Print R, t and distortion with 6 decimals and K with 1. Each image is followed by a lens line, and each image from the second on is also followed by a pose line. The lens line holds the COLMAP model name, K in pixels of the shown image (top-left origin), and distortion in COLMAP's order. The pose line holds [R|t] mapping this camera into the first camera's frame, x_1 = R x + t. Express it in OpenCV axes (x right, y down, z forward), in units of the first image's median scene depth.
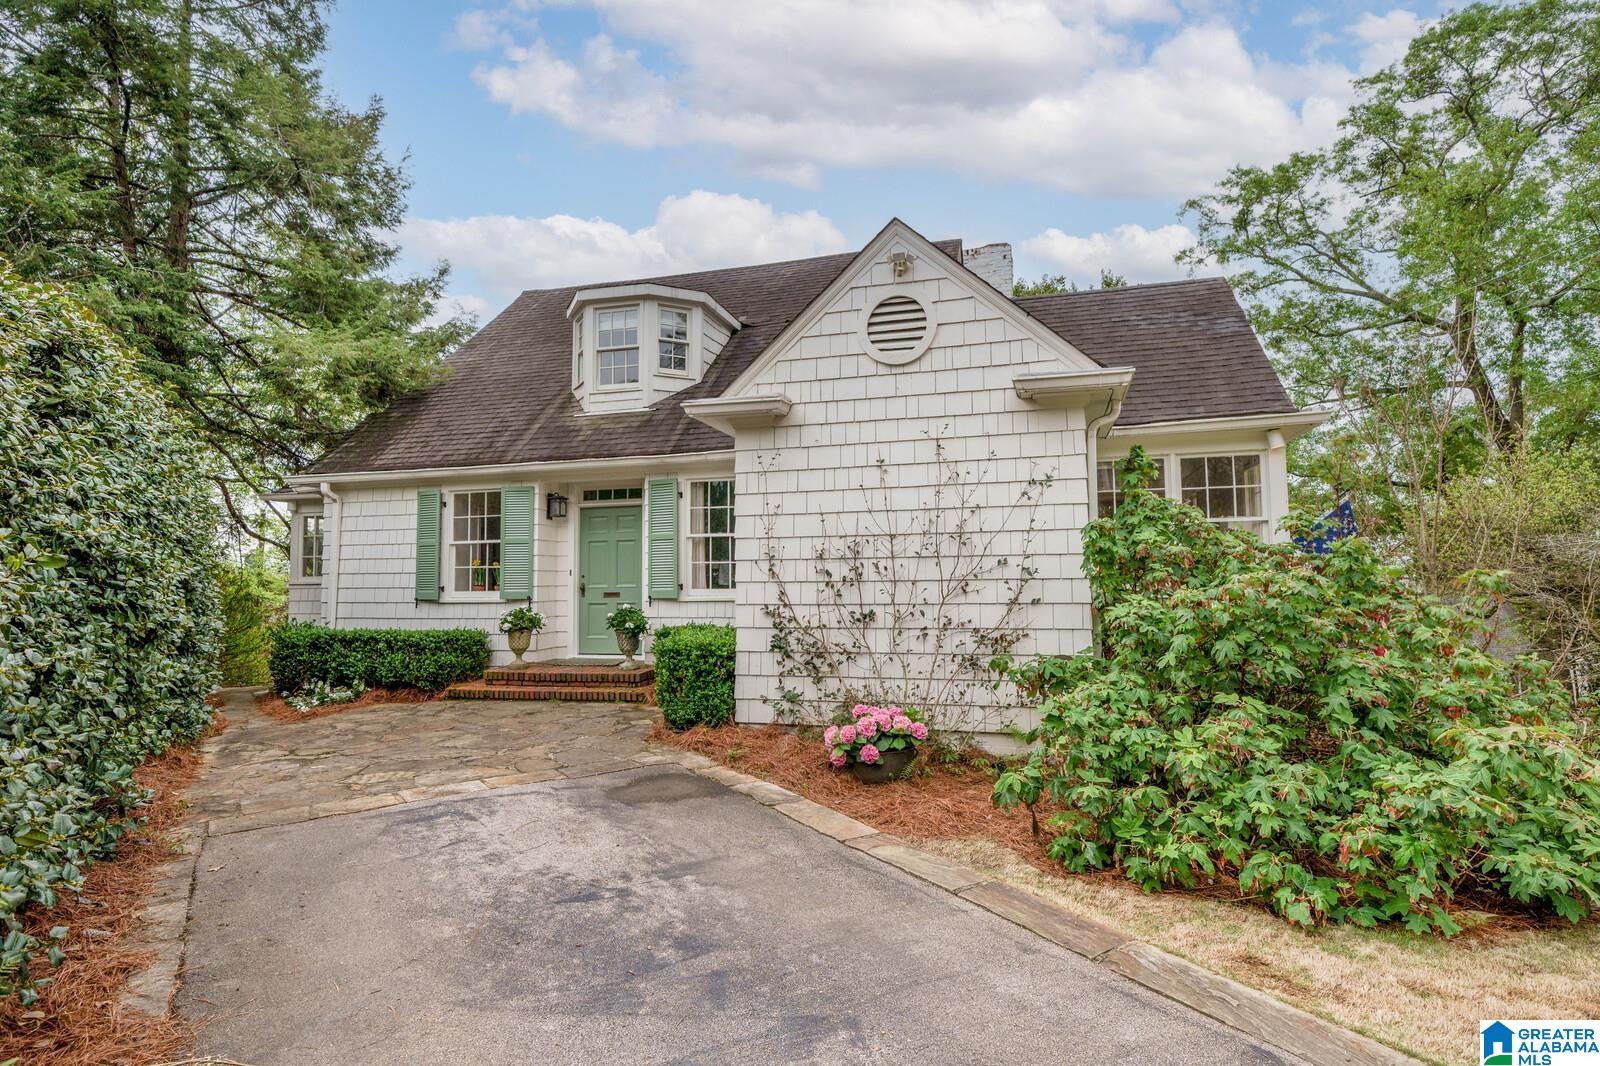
lens RADIAL K [[825.7, 0, 798.7], [0, 825.7, 534.2], [0, 0, 1]] dist [-0.009091, -0.000242]
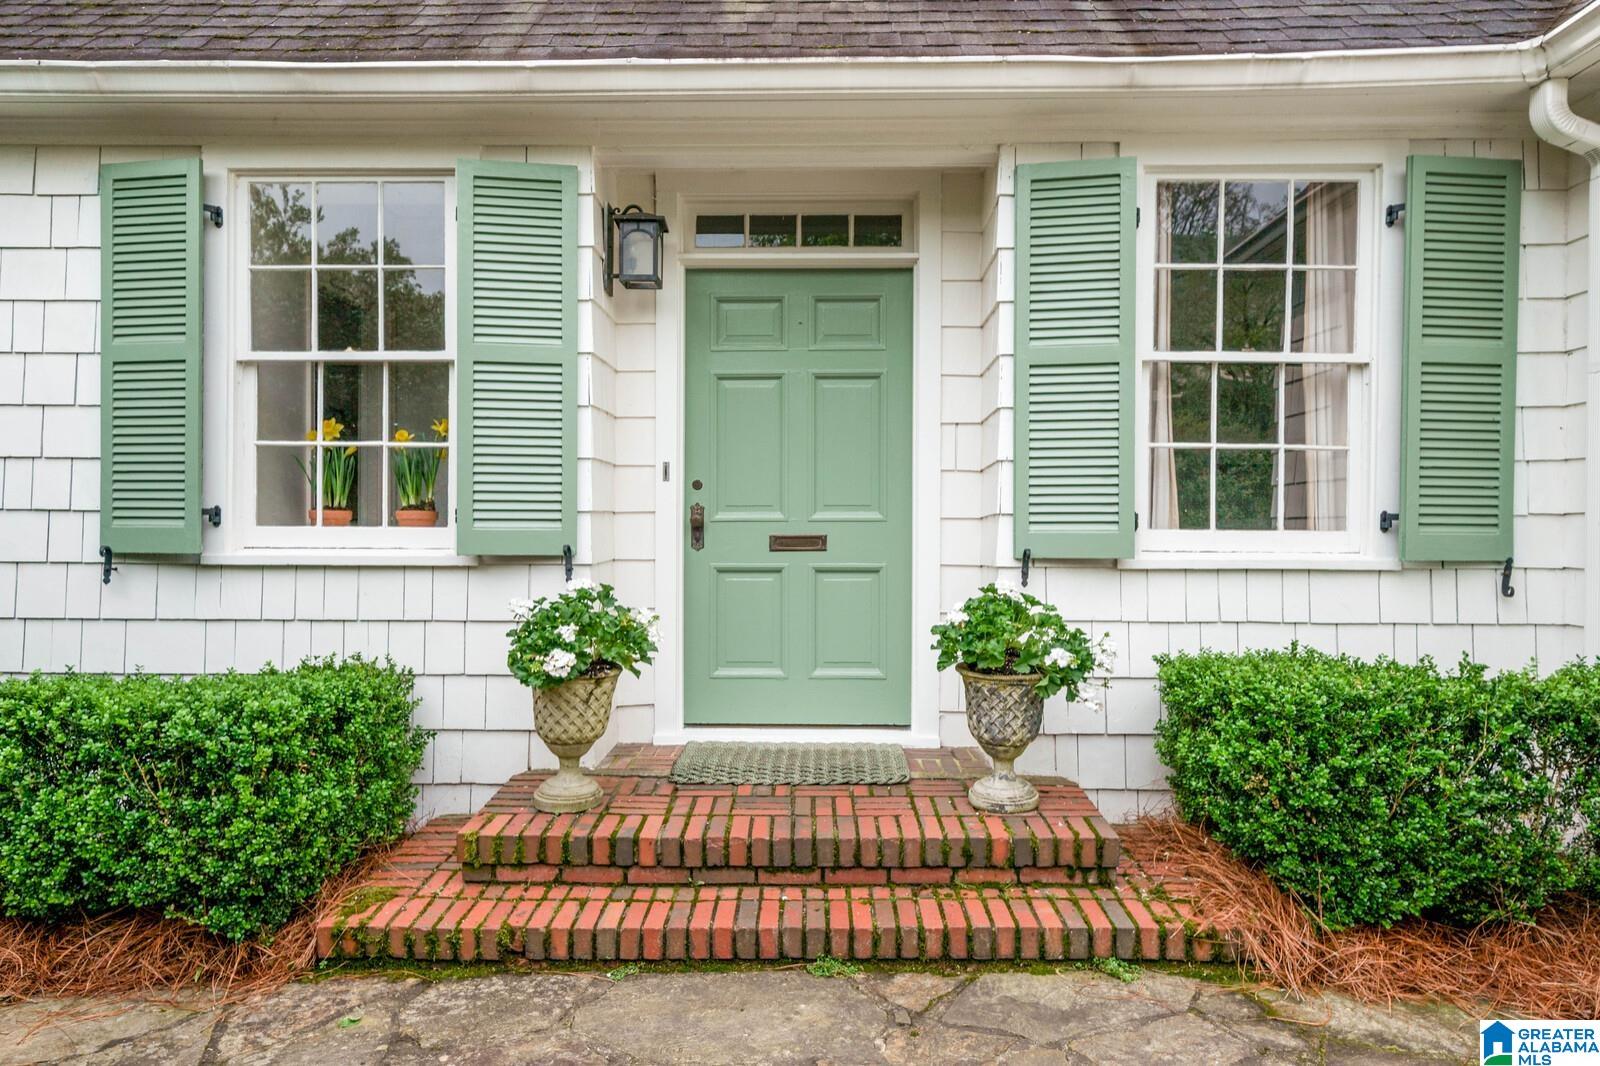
lens RADIAL K [[1079.8, 0, 801.5], [0, 1079.8, 531.5], [0, 0, 1]] dist [0.006972, 0.003675]
pose [[0.967371, 0.012935, 0.253032, -0.334164], [-0.030837, 0.997282, 0.066911, 0.040849], [-0.251479, -0.072531, 0.965141, 0.594936]]
